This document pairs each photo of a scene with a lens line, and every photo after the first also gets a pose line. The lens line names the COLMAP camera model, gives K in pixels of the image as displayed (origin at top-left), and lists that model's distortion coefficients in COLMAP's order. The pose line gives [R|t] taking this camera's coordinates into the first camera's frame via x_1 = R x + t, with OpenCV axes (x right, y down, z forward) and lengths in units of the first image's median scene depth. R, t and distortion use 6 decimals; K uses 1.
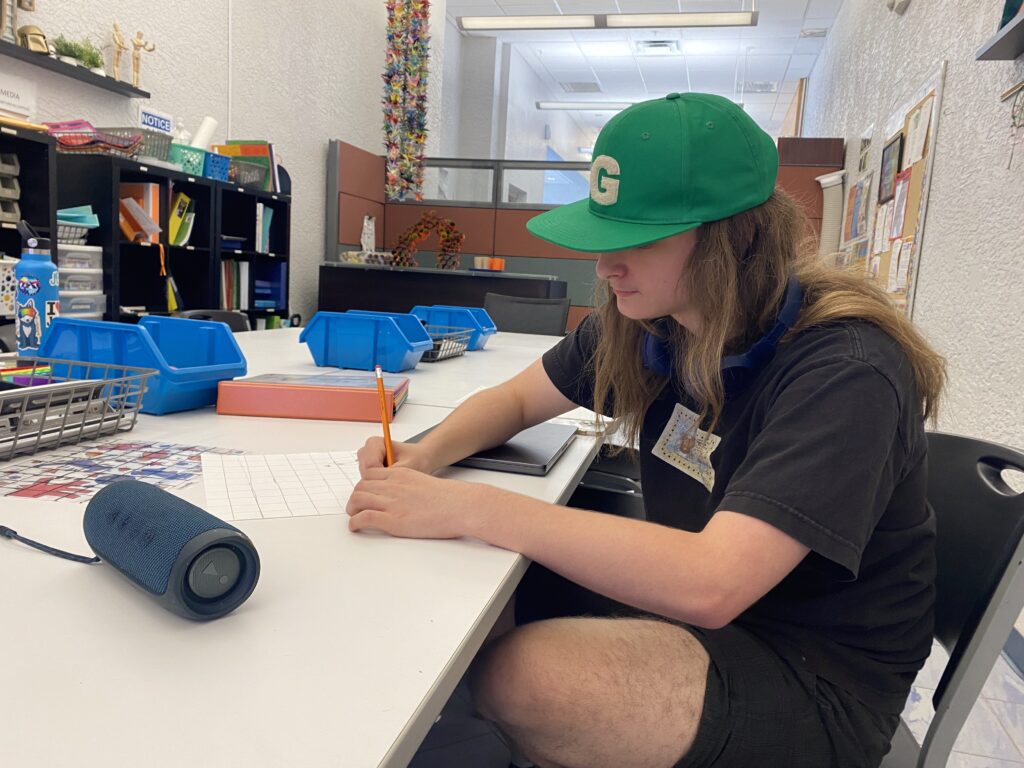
lens RADIAL K [[789.6, 0, 512.5], [0, 789.6, 382.8], [0, 0, 1]] dist [0.029846, -0.013985]
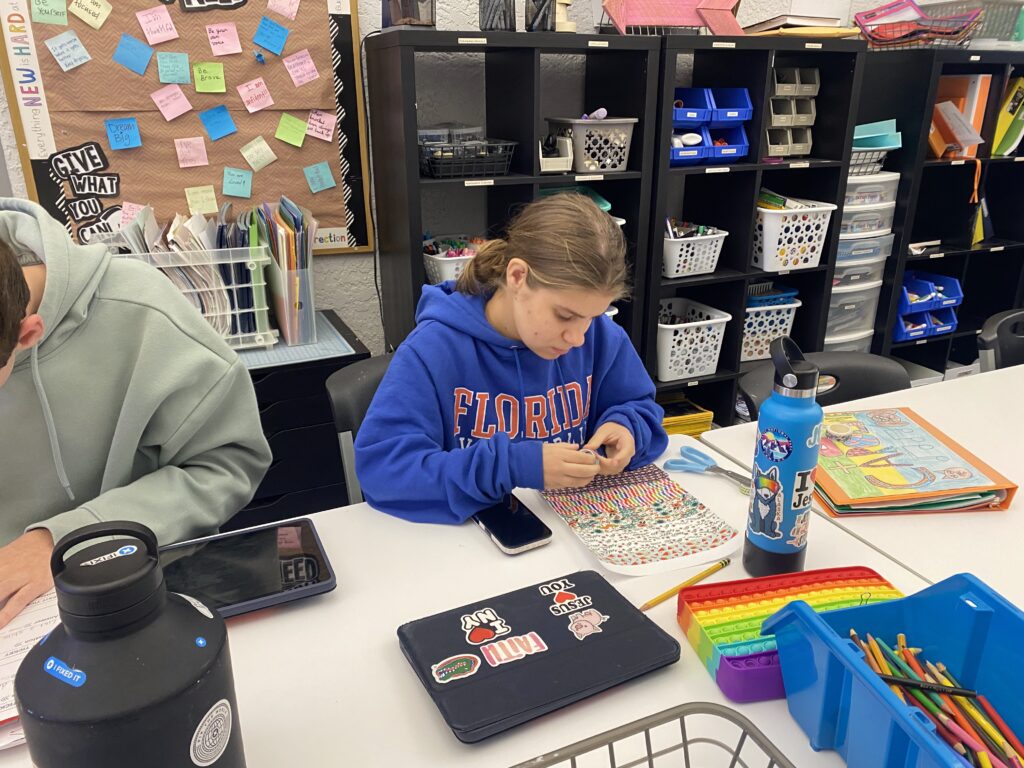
lens RADIAL K [[789.6, 0, 513.3], [0, 789.6, 384.1], [0, 0, 1]] dist [0.029846, -0.013985]
pose [[0.622007, 0.210002, -0.754325, -0.111749], [-0.060819, 0.973411, 0.220844, -0.116656], [0.780646, -0.091489, 0.618240, 0.186348]]
